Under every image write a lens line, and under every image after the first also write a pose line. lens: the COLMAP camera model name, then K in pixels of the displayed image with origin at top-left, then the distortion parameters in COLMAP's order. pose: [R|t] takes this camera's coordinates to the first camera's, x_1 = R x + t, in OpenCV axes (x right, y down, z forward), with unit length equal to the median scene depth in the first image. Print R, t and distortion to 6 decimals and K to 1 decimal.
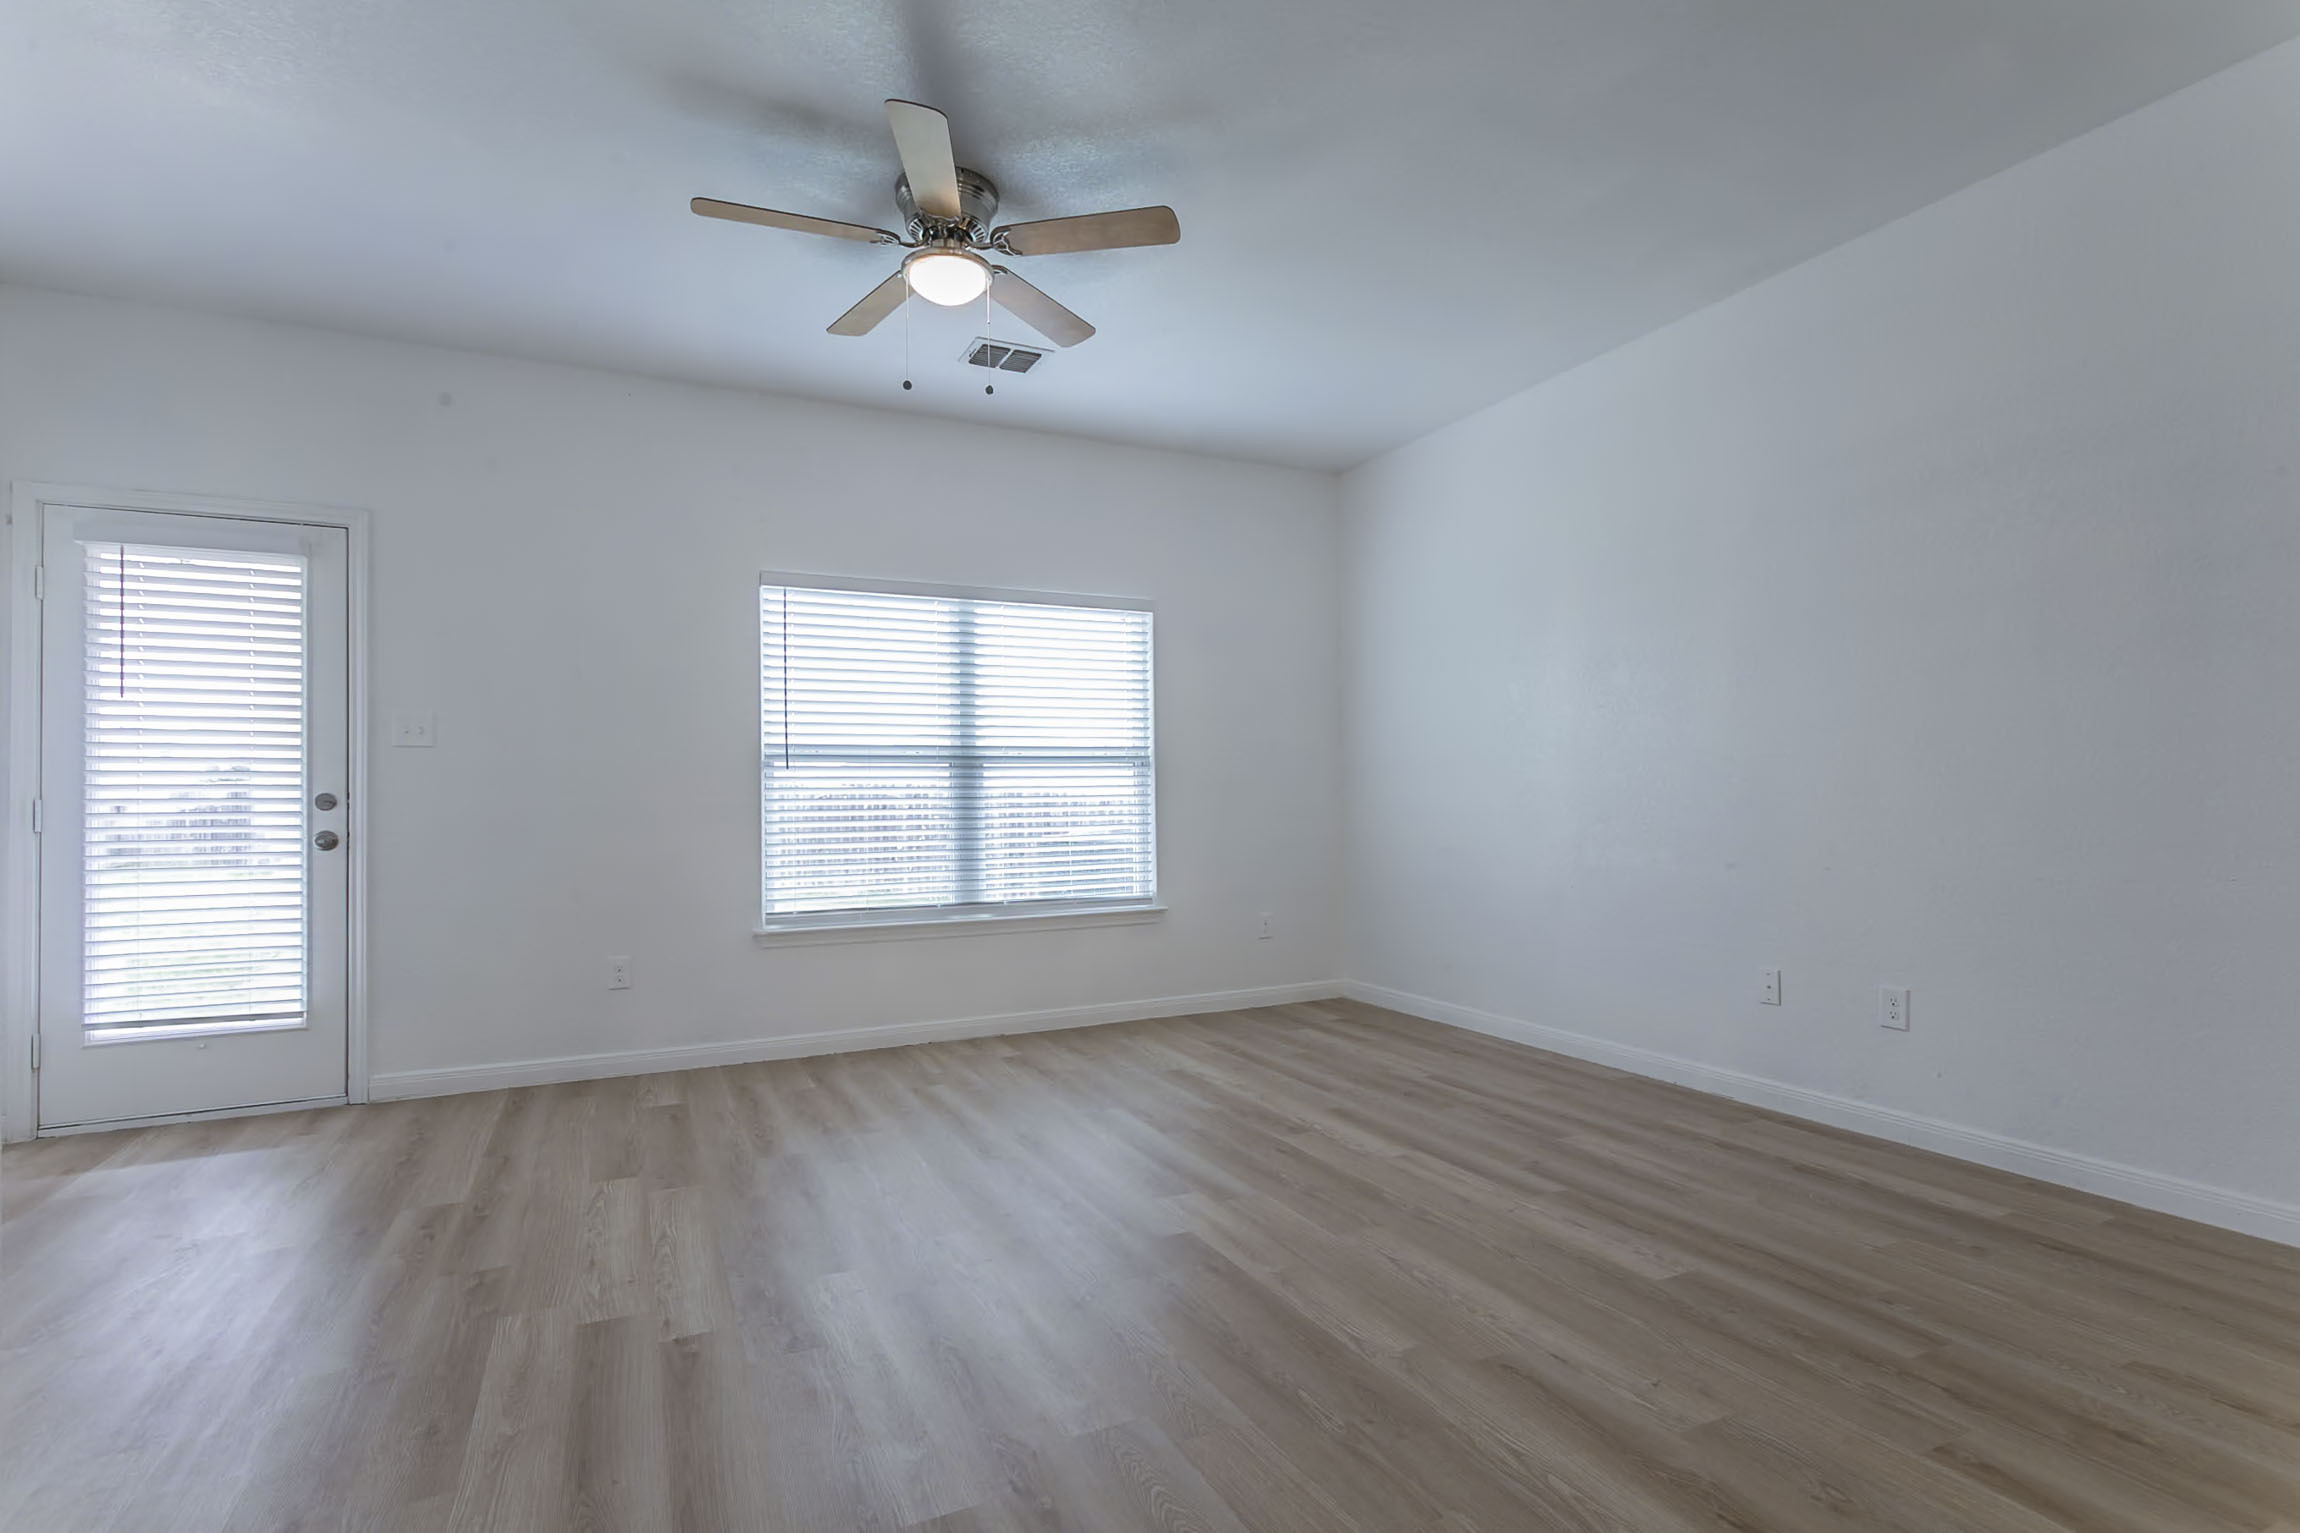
lens RADIAL K [[1114.2, 0, 1137.4], [0, 1114.2, 789.2], [0, 0, 1]] dist [-0.000122, 0.002998]
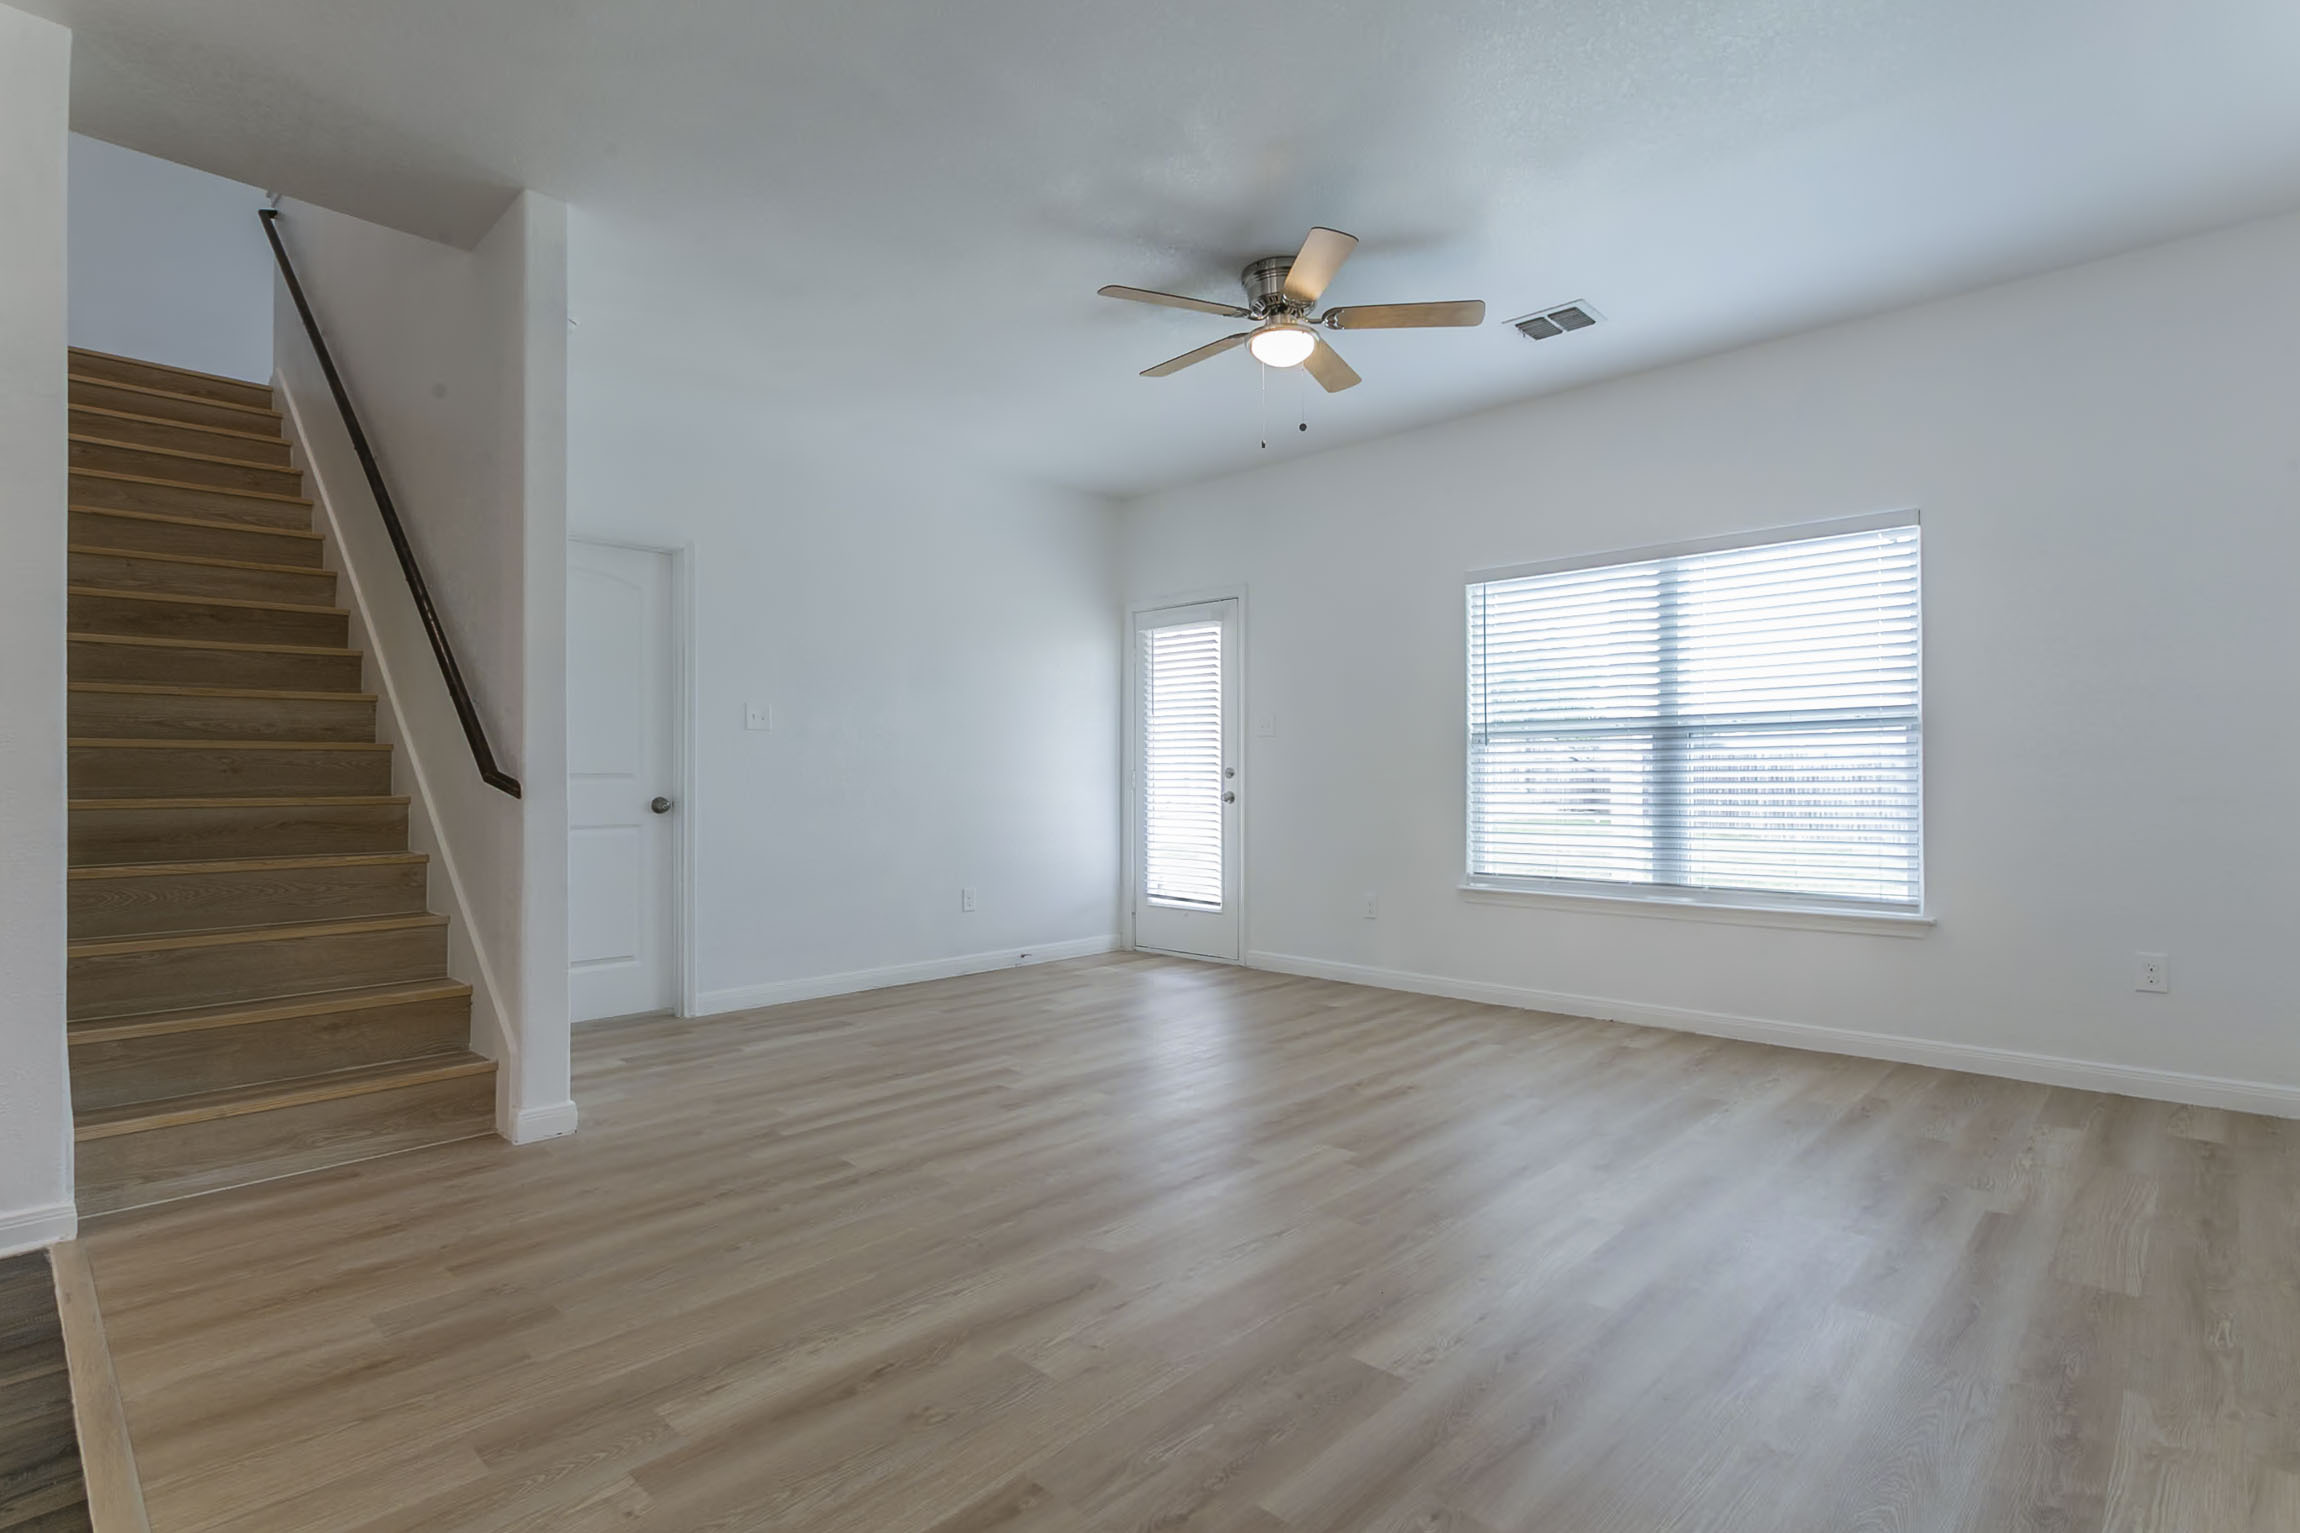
lens RADIAL K [[1114.2, 0, 1147.2], [0, 1114.2, 768.9], [0, 0, 1]] dist [-0.000122, 0.002998]
pose [[0.343842, 0.002735, -0.939024, 0.621546], [0.009977, 0.999929, 0.006566, -0.005185], [0.938975, -0.011626, 0.343790, 0.296240]]
